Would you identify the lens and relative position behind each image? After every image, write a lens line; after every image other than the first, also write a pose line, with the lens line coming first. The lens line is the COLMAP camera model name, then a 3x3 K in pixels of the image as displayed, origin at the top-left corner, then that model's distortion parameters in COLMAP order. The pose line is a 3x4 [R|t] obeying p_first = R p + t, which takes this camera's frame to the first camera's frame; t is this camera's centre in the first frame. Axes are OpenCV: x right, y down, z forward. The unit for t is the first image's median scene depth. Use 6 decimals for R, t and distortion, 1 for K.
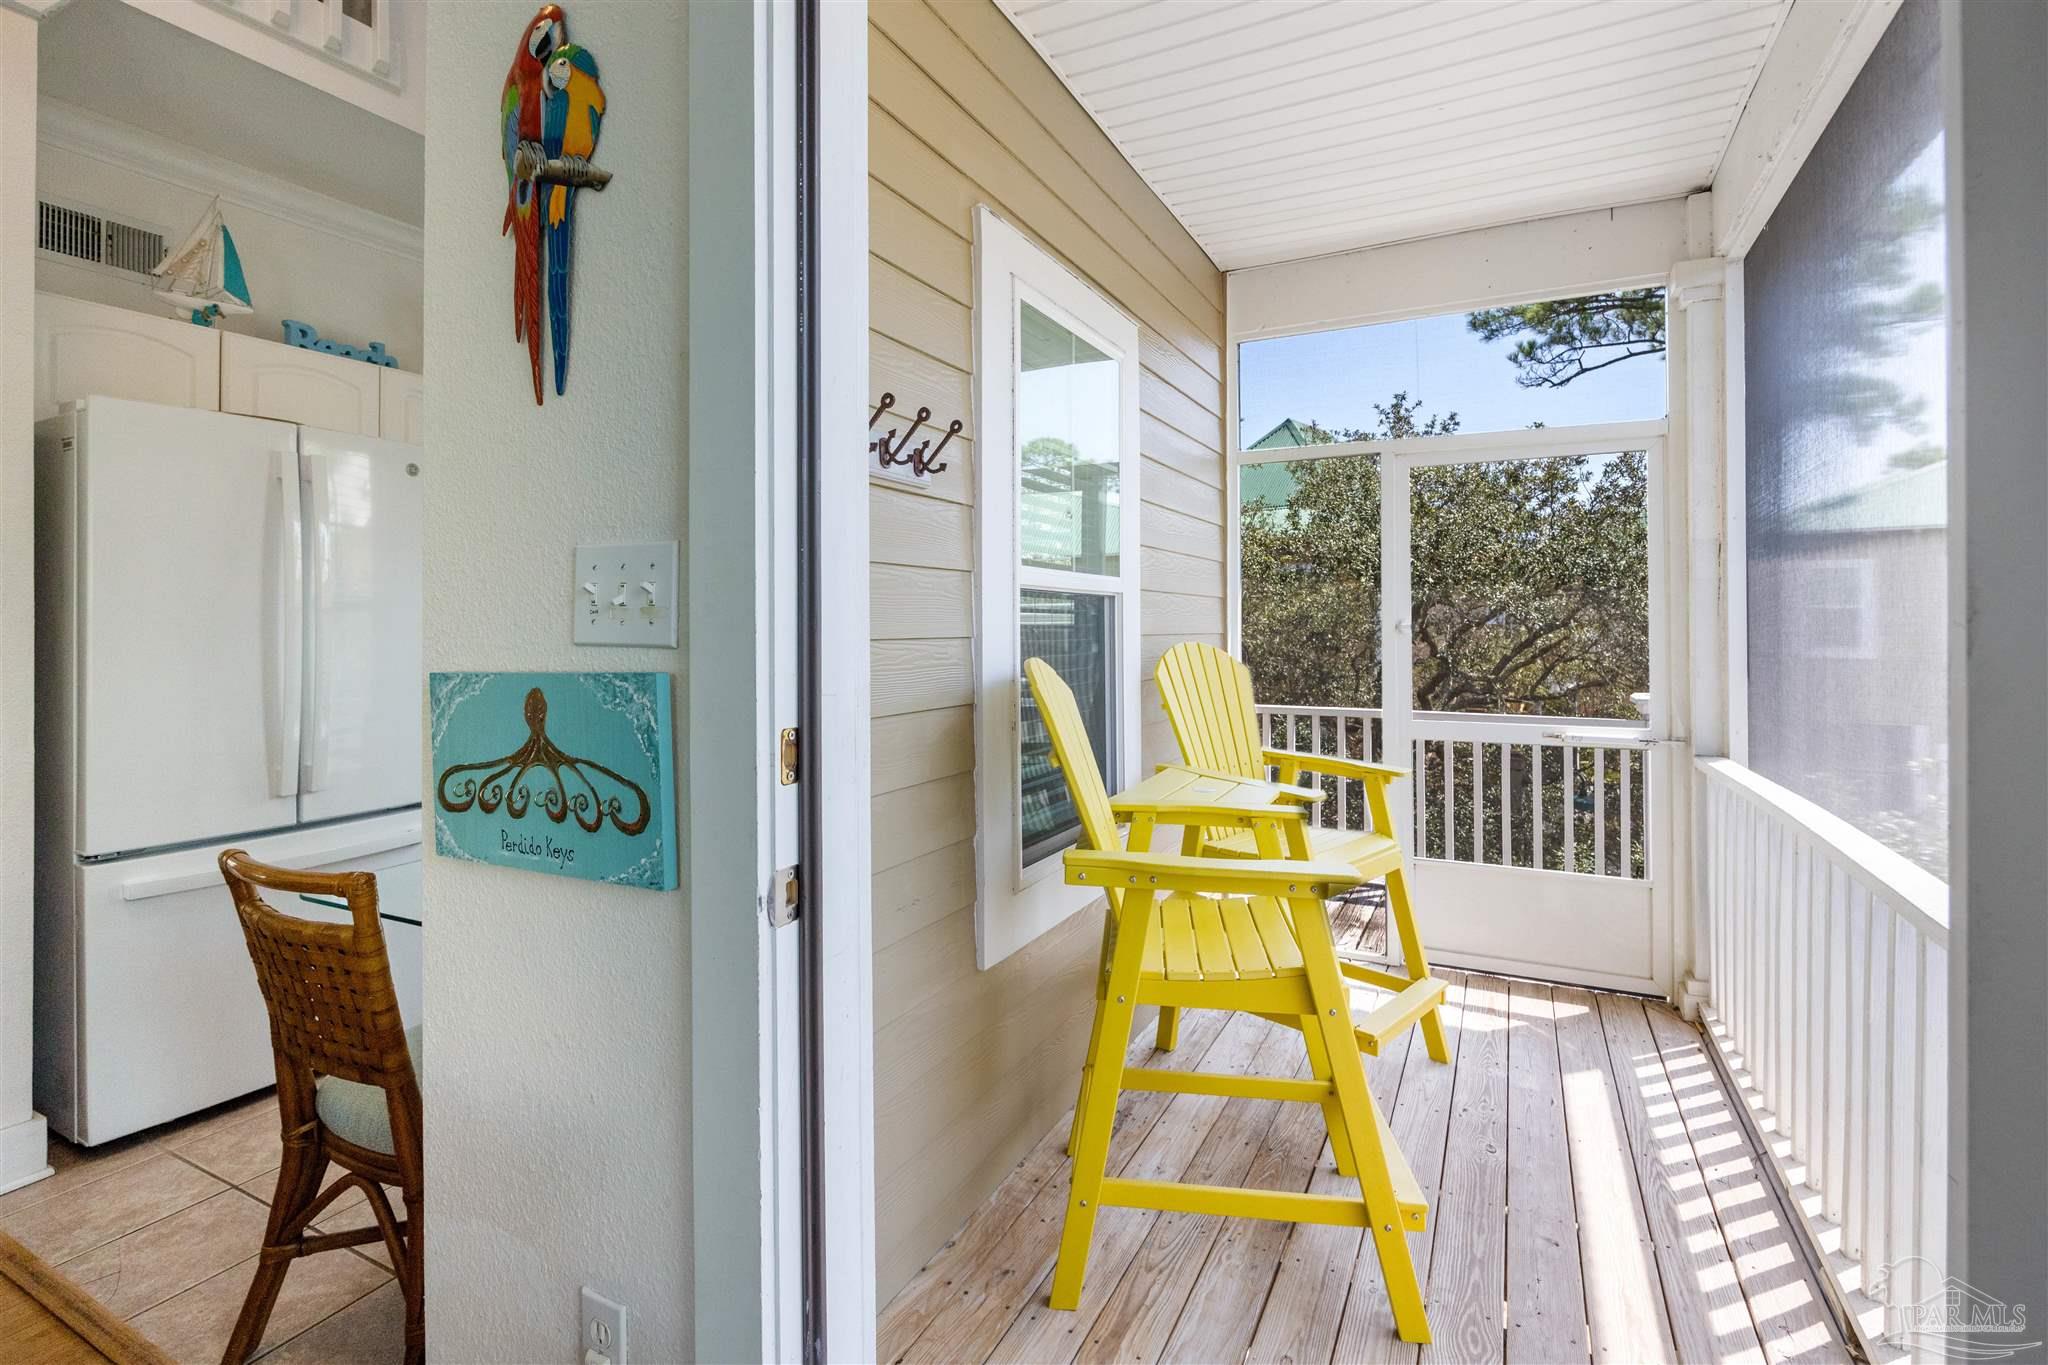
lens RADIAL K [[956.1, 0, 1018.6], [0, 956.1, 628.3], [0, 0, 1]] dist [-0.010549, 0.000659]
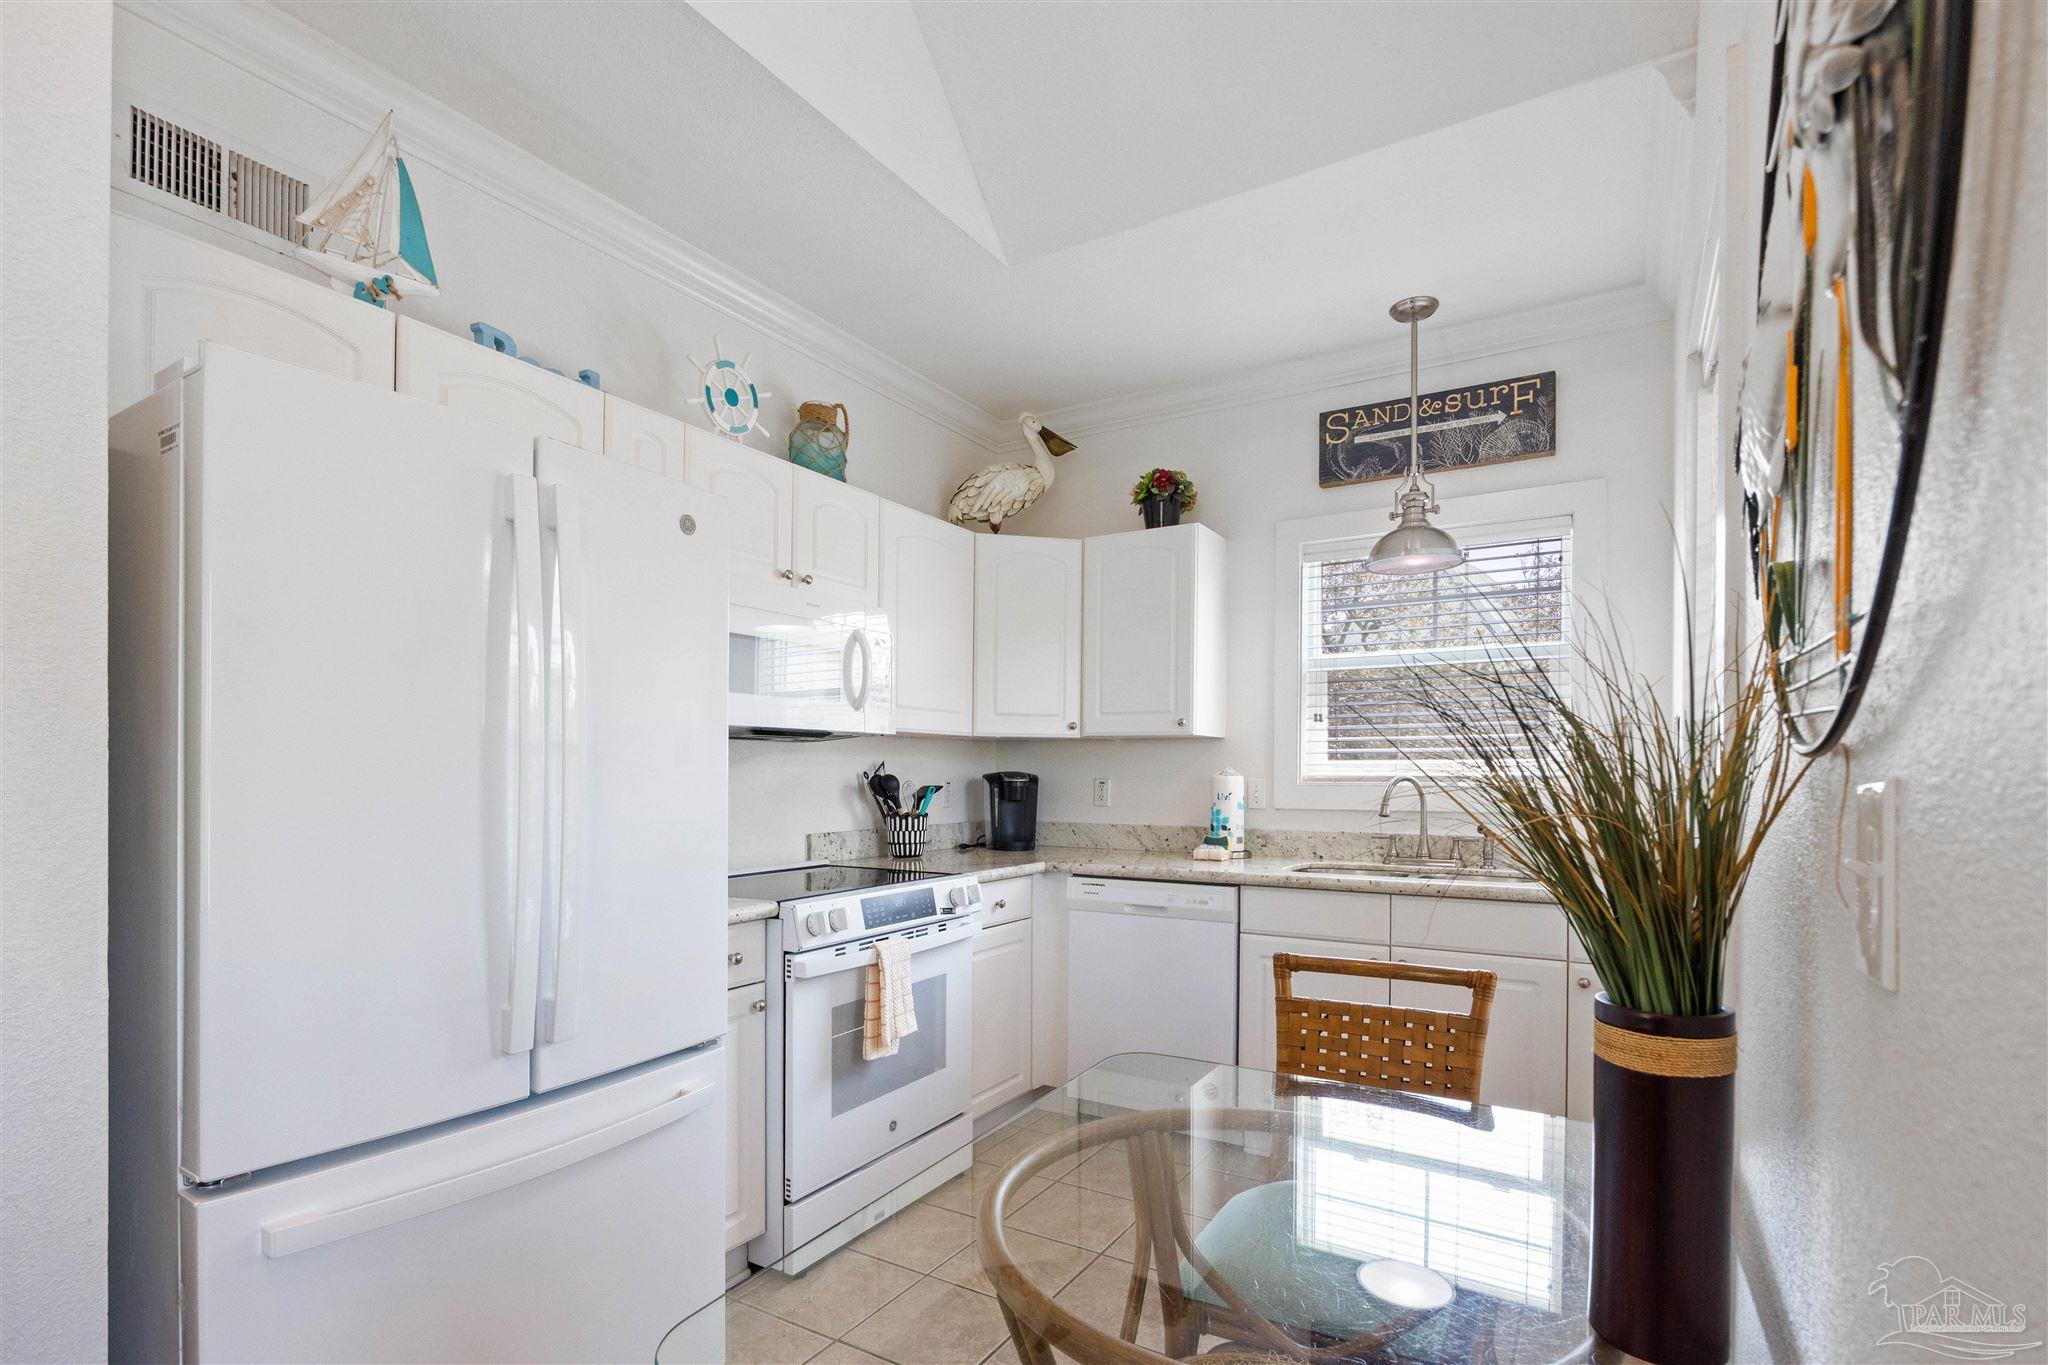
lens RADIAL K [[956.1, 0, 1025.8], [0, 956.1, 772.0], [0, 0, 1]] dist [-0.010549, 0.000659]
pose [[0.998365, -0.003880, -0.057028, -0.387595], [0.003625, 0.999983, -0.004577, 0.002634], [0.057045, 0.004363, 0.998362, 0.389653]]
